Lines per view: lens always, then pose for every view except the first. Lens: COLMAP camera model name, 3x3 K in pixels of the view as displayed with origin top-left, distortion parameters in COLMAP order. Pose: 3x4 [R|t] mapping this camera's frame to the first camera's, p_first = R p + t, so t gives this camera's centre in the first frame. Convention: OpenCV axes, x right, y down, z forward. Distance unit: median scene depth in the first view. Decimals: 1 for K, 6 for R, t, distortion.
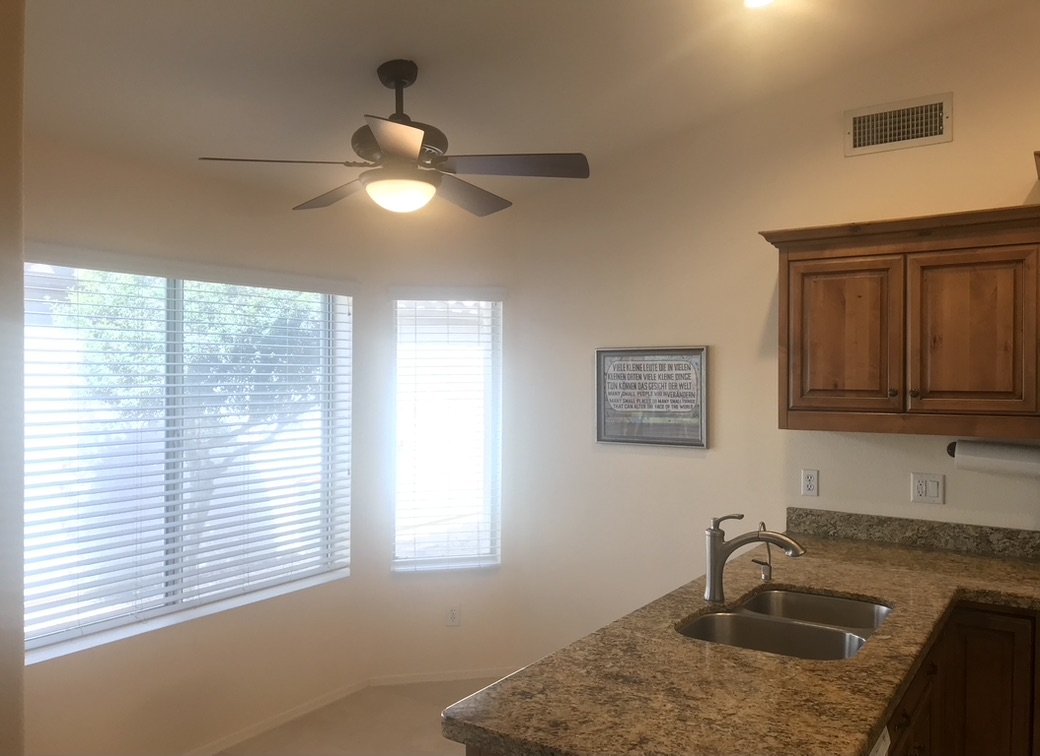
lens RADIAL K [[865.1, 0, 520.0], [0, 865.1, 378.0], [0, 0, 1]] dist [0.071309, 0.000663]
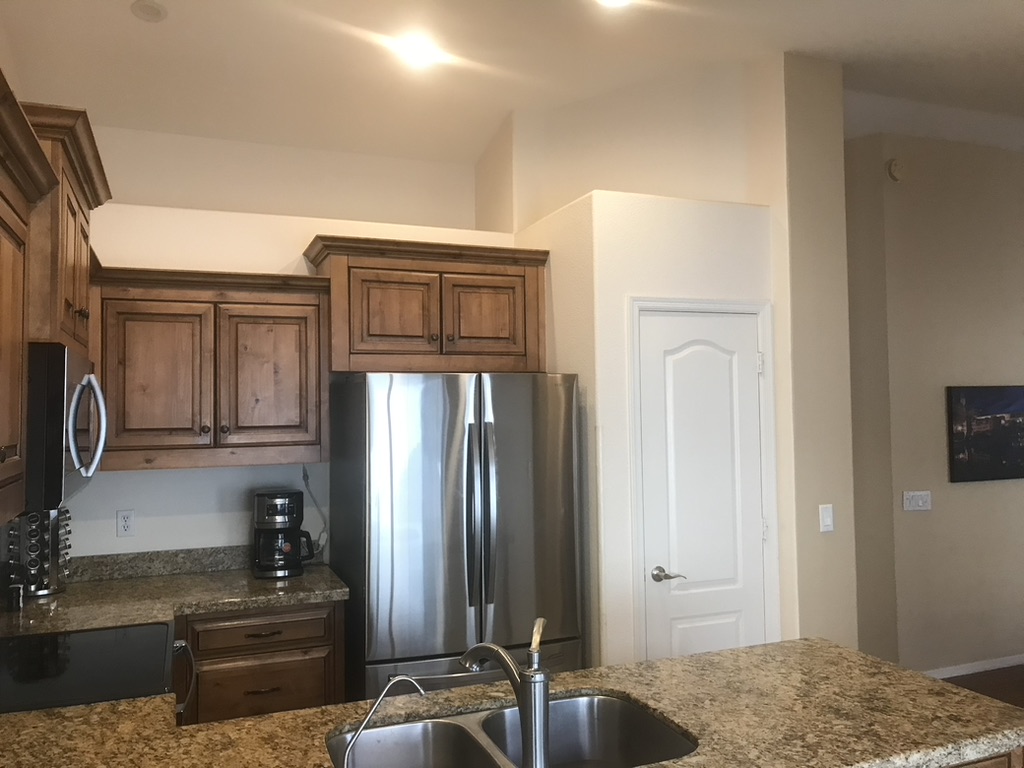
lens RADIAL K [[843.7, 0, 512.0], [0, 843.7, 384.0], [0, 0, 1]] dist [0.025065, 0.008773]
pose [[-0.817486, 0.022890, 0.575493, -0.090863], [0.009446, 0.999608, -0.026341, -0.008499], [-0.575871, -0.016097, -0.817382, 1.245948]]
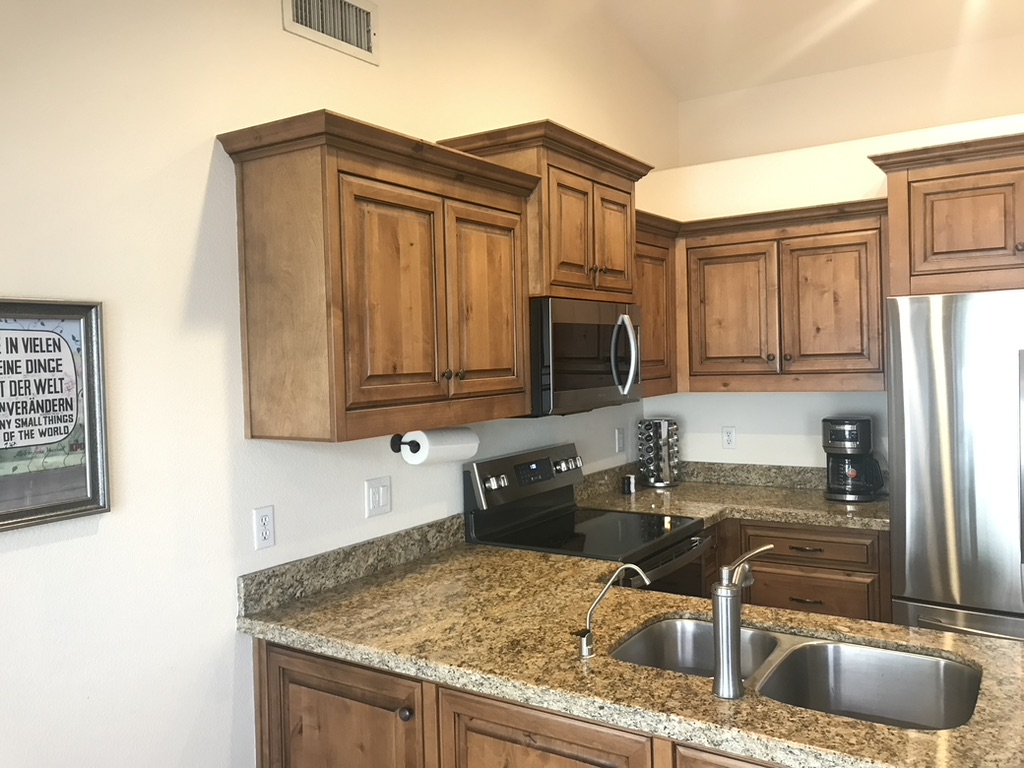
lens RADIAL K [[843.7, 0, 512.0], [0, 843.7, 384.0], [0, 0, 1]] dist [0.025065, 0.008773]
pose [[-0.006111, -0.036799, 0.999304, -0.324668], [0.031780, 0.998811, 0.036975, -0.000992], [-0.999476, 0.031984, -0.004934, 0.962059]]
